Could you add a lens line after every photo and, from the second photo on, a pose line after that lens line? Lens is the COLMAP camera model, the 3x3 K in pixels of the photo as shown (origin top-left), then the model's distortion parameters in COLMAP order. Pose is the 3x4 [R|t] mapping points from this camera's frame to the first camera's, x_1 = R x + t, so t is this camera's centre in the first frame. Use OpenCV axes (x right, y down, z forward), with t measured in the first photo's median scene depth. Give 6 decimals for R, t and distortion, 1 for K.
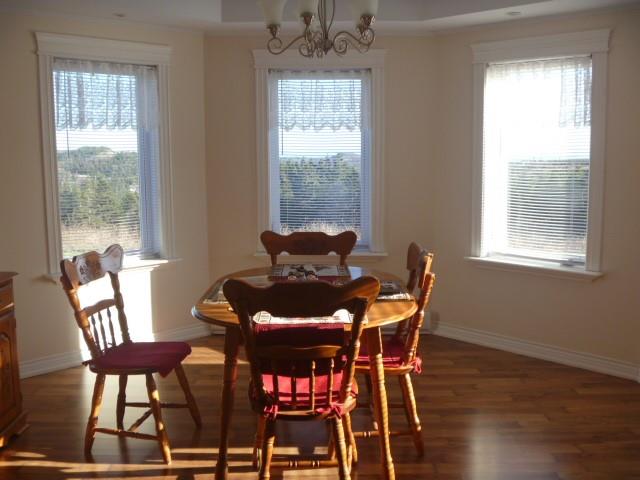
lens RADIAL K [[668.9, 0, 320.0], [0, 668.9, 240.0], [0, 0, 1]] dist [-0.106766, 0.030001]
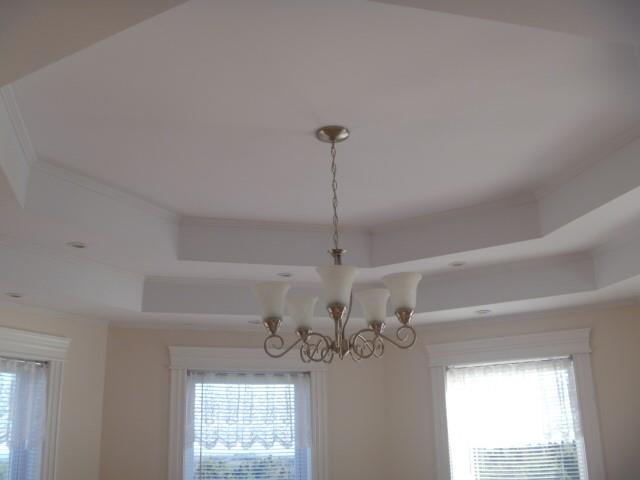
lens RADIAL K [[668.9, 0, 320.0], [0, 668.9, 240.0], [0, 0, 1]] dist [-0.106766, 0.030001]
pose [[0.967596, 0.060749, 0.245088, -0.149384], [0.048758, 0.907409, -0.417410, -0.064251], [-0.247753, 0.415834, 0.875043, 0.212124]]
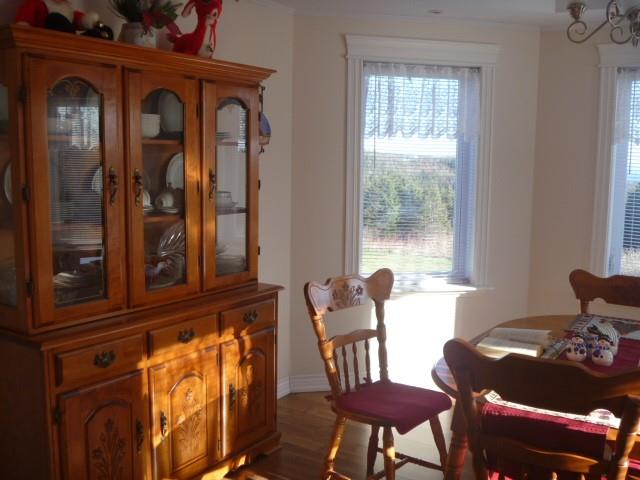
lens RADIAL K [[668.9, 0, 320.0], [0, 668.9, 240.0], [0, 0, 1]] dist [-0.106766, 0.030001]
pose [[0.833889, 0.087078, -0.545020, 0.081666], [-0.094165, 0.995444, 0.014968, -0.029386], [0.543840, 0.038840, 0.838289, 0.164568]]
